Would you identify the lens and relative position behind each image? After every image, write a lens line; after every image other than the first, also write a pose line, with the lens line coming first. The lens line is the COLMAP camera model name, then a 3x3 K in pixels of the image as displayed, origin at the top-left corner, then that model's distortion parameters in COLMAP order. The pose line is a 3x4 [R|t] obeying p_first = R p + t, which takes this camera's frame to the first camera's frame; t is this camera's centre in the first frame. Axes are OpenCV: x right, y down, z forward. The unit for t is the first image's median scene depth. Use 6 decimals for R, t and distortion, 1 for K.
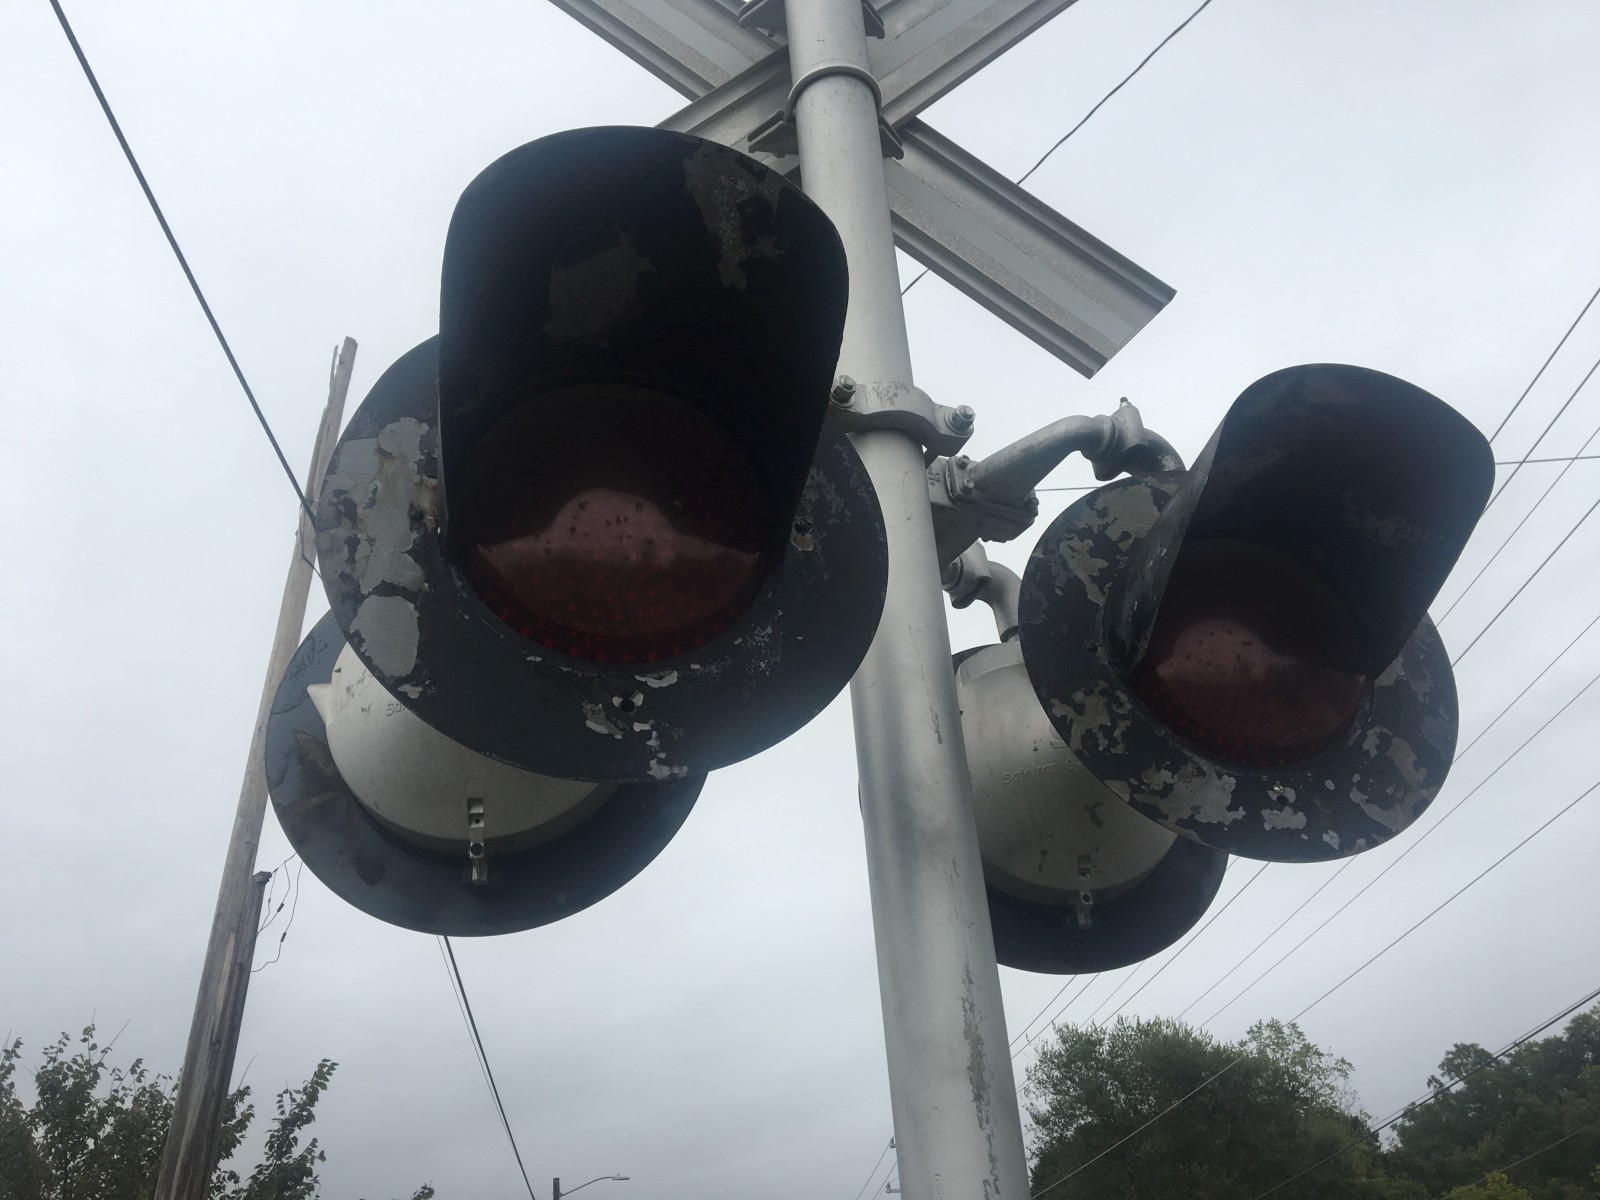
lens RADIAL K [[1327.0, 0, 787.2], [0, 1327.0, 652.7], [0, 0, 1]] dist [0.067088, -0.106628]
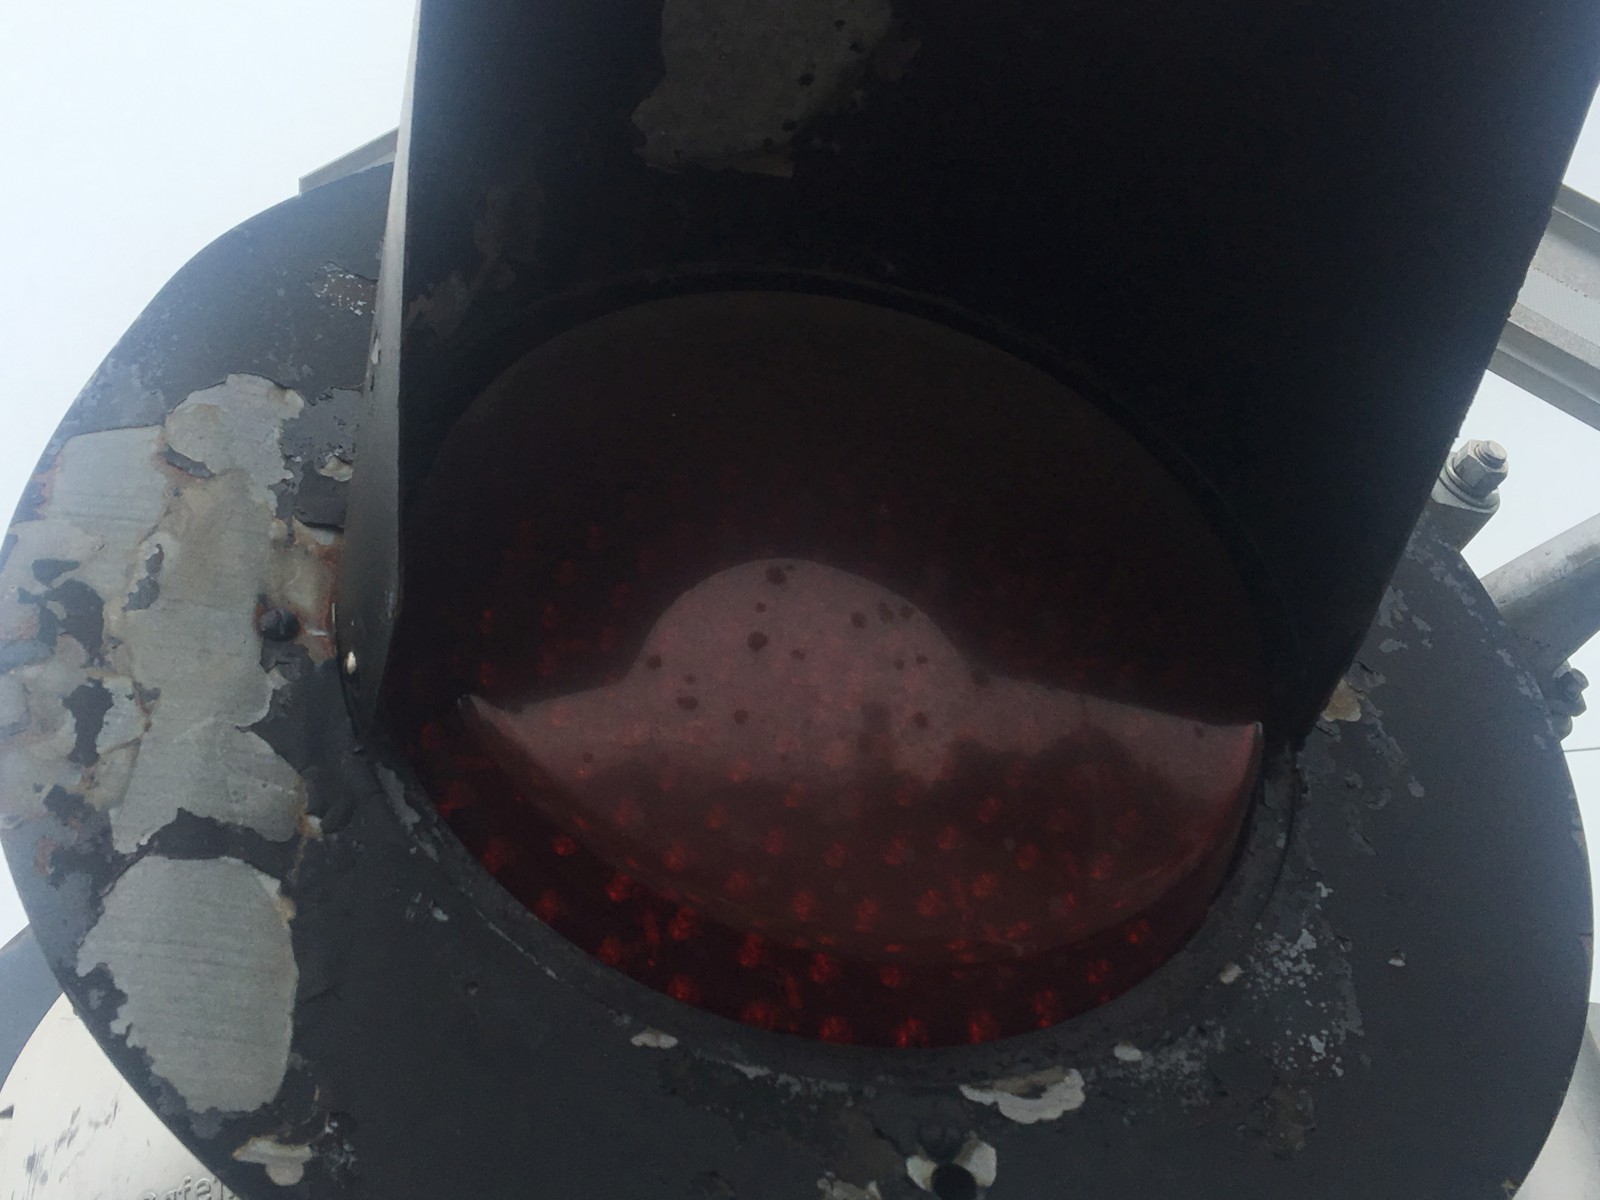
lens RADIAL K [[2299.3, 0, 801.1], [0, 2299.3, 605.9], [0, 0, 1]] dist [0.086928, 0.000000]
pose [[0.999484, -0.026757, 0.017770, -0.158244], [0.029708, 0.980422, -0.194656, 0.010798], [-0.012213, 0.195083, 0.980711, 0.428249]]
